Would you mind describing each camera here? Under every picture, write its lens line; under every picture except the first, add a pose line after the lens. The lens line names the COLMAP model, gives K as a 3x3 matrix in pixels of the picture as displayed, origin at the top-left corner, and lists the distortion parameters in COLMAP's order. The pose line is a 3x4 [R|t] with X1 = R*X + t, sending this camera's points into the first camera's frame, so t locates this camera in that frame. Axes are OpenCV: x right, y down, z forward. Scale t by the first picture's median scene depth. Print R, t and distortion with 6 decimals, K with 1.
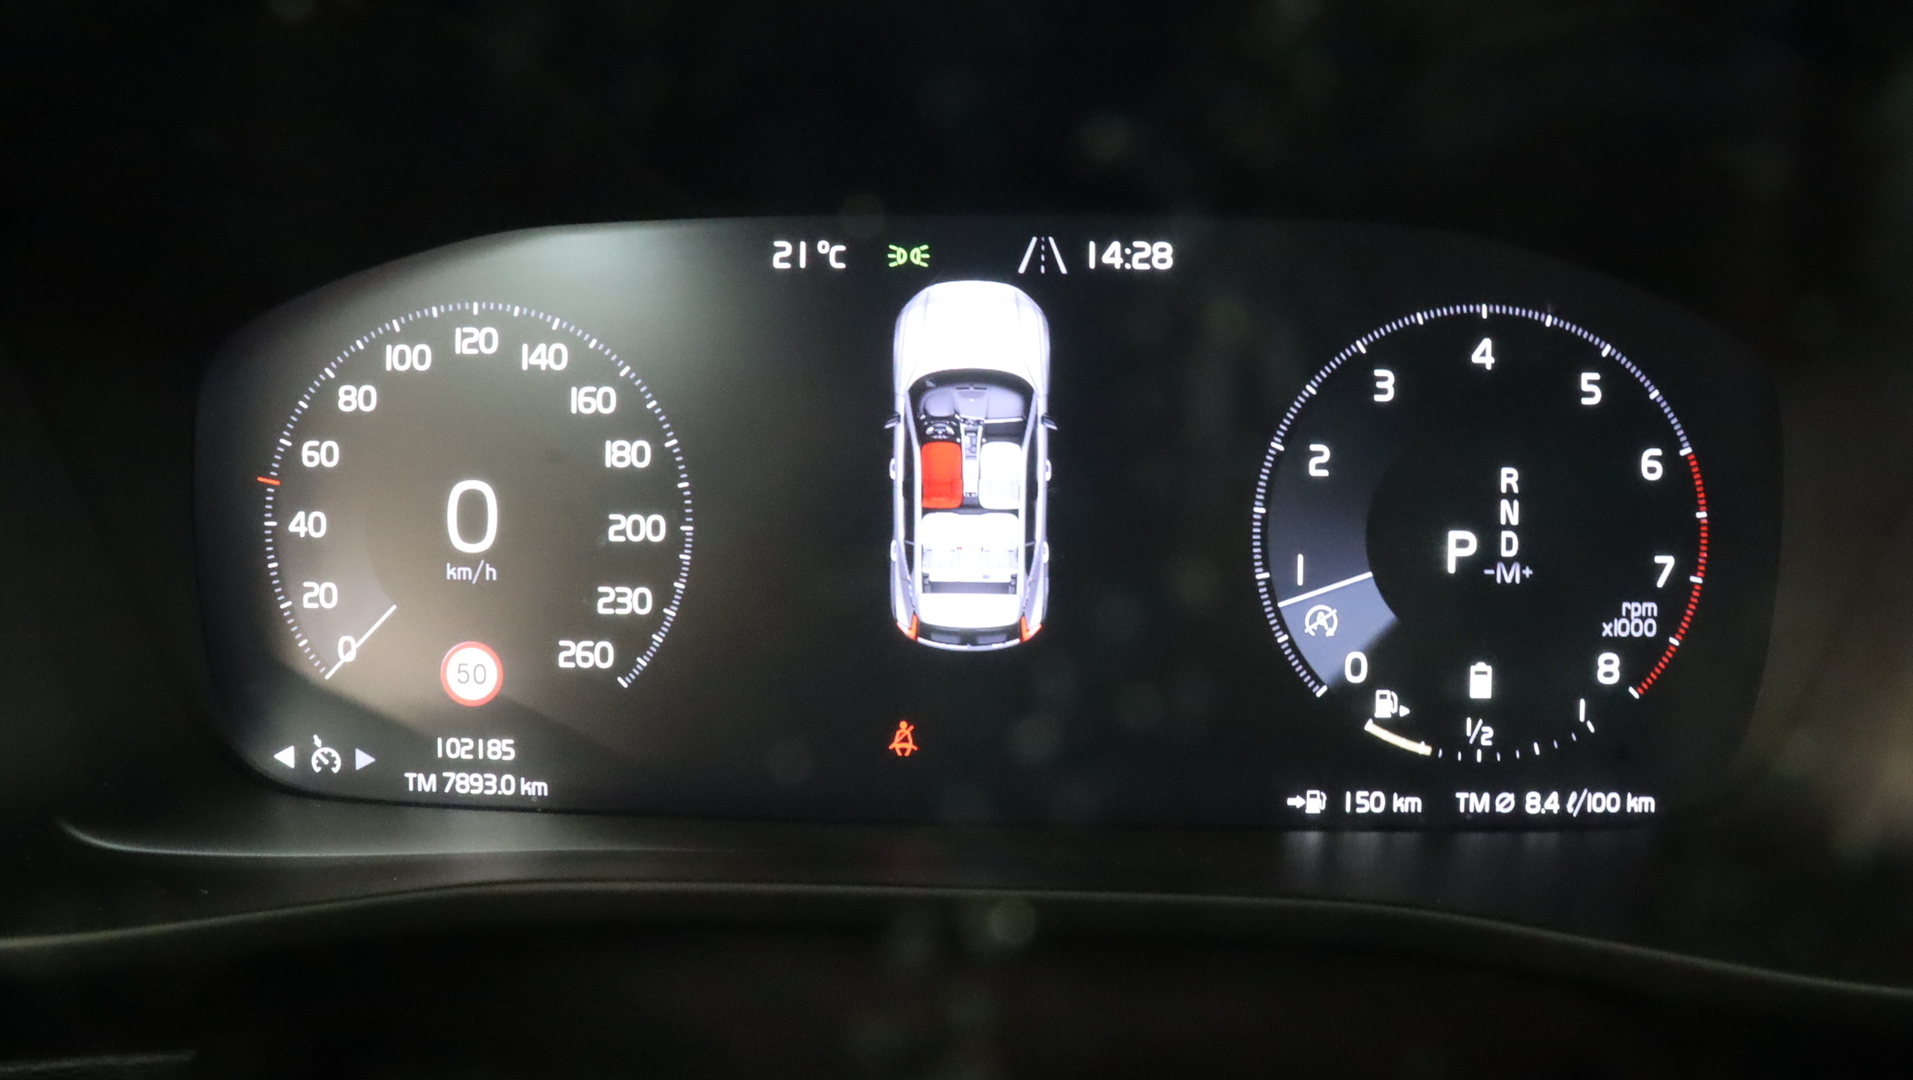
lens RADIAL K [[1519.8, 0, 966.5], [0, 1519.8, 569.0], [0, 0, 1]] dist [-0.155233, 0.089208]
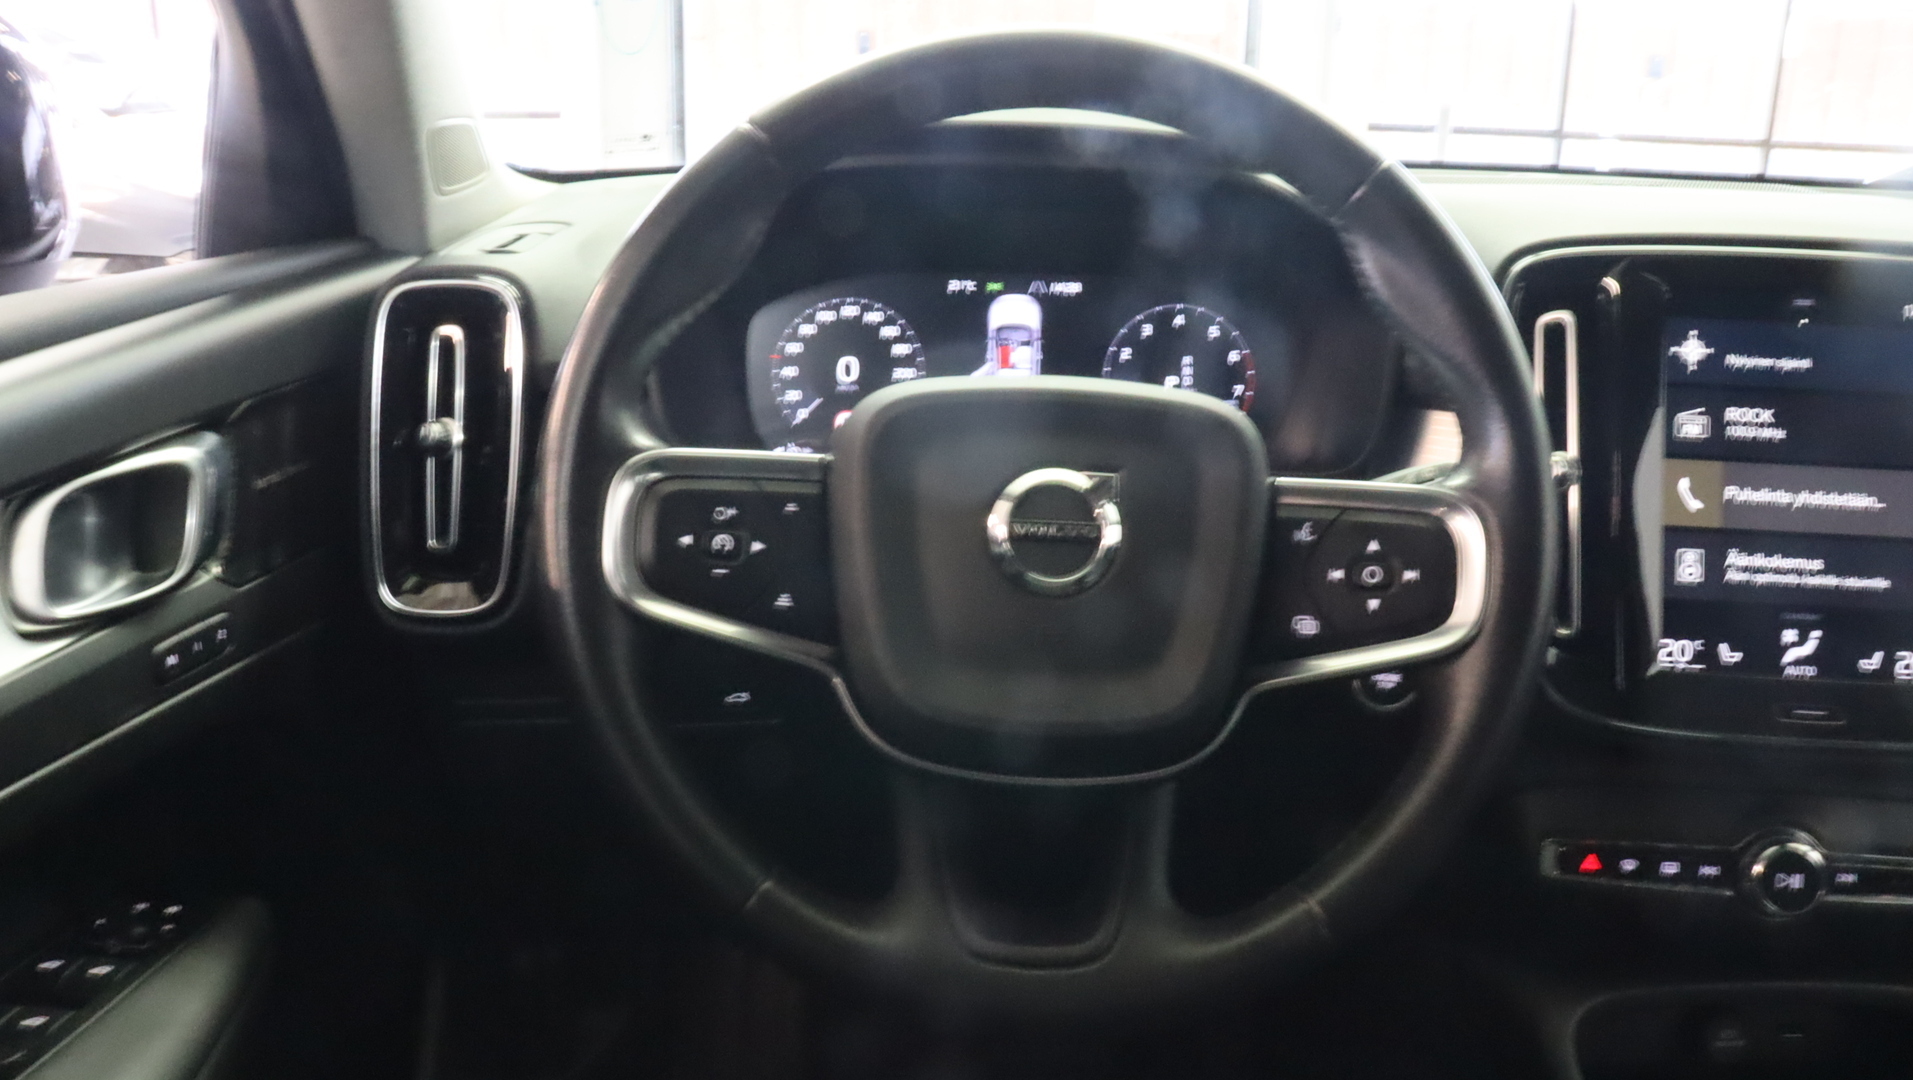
lens RADIAL K [[1519.8, 0, 948.6], [0, 1519.8, 551.9], [0, 0, 1]] dist [-0.155233, 0.089208]
pose [[0.998872, 0.005906, 0.047109, -0.275000], [-0.005900, 0.999983, -0.000276, 0.337809], [-0.047110, -0.000002, 0.998890, -2.093384]]
